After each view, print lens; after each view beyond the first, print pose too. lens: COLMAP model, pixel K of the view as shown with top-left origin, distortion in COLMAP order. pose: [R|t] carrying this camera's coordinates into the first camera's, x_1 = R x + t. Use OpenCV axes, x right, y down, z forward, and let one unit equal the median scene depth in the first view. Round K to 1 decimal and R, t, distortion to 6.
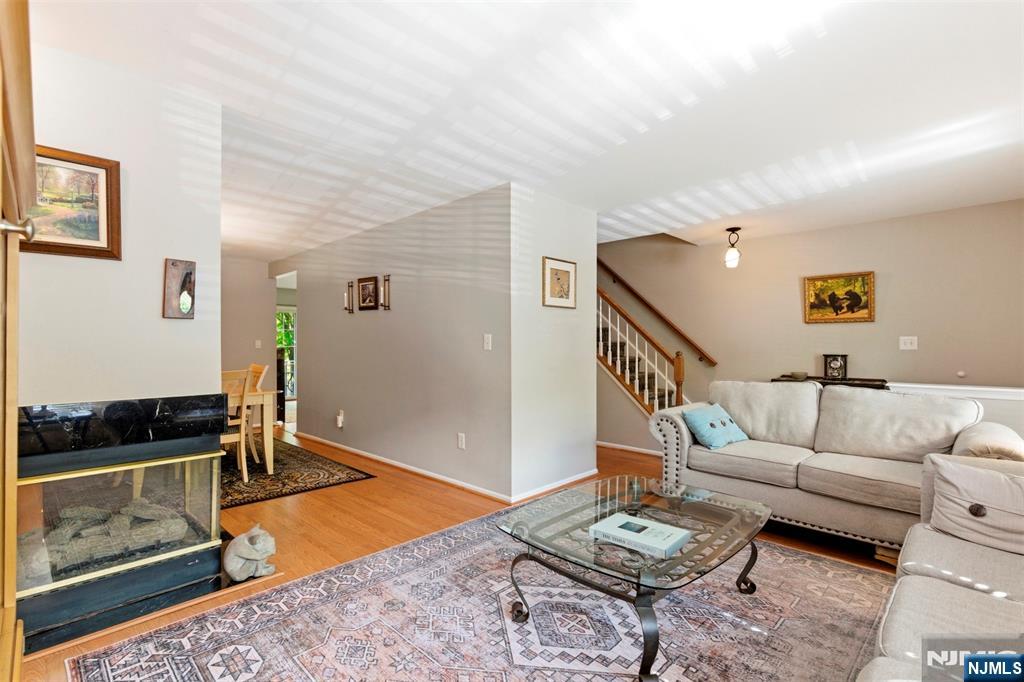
lens RADIAL K [[462.6, 0, 508.7], [0, 462.6, 344.8], [0, 0, 1]] dist [-0.004423, 0.003061]
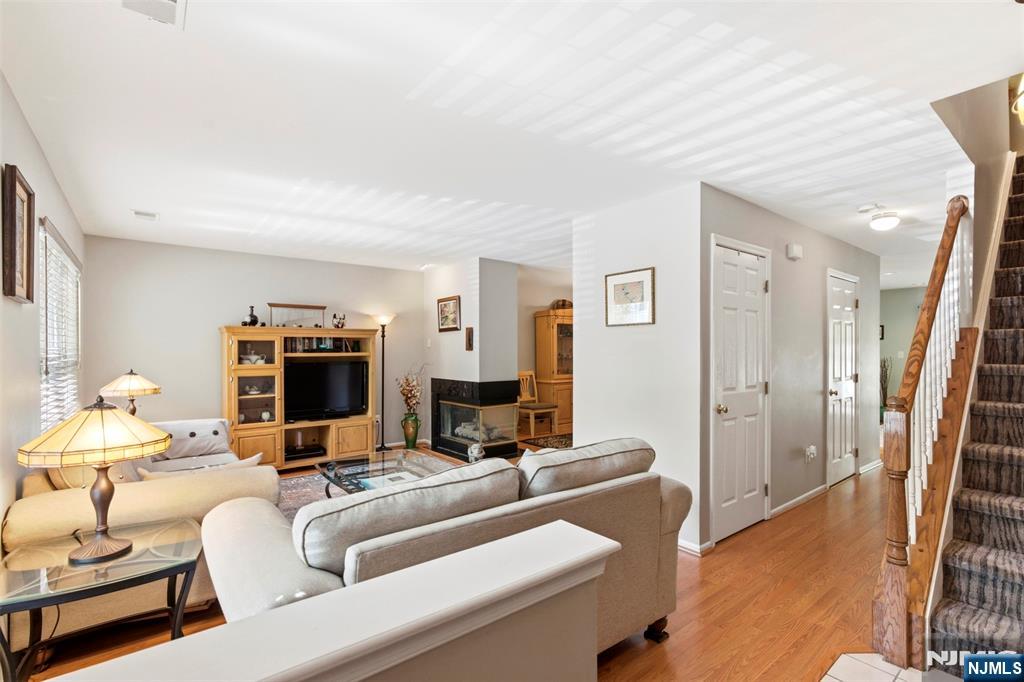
lens RADIAL K [[462.6, 0, 509.4], [0, 462.6, 344.4], [0, 0, 1]] dist [-0.004423, 0.003061]
pose [[-0.138014, -0.007248, -0.990404, 1.139908], [0.002140, 0.999969, -0.007616, -0.042014], [0.990428, -0.003170, -0.137994, 1.003796]]
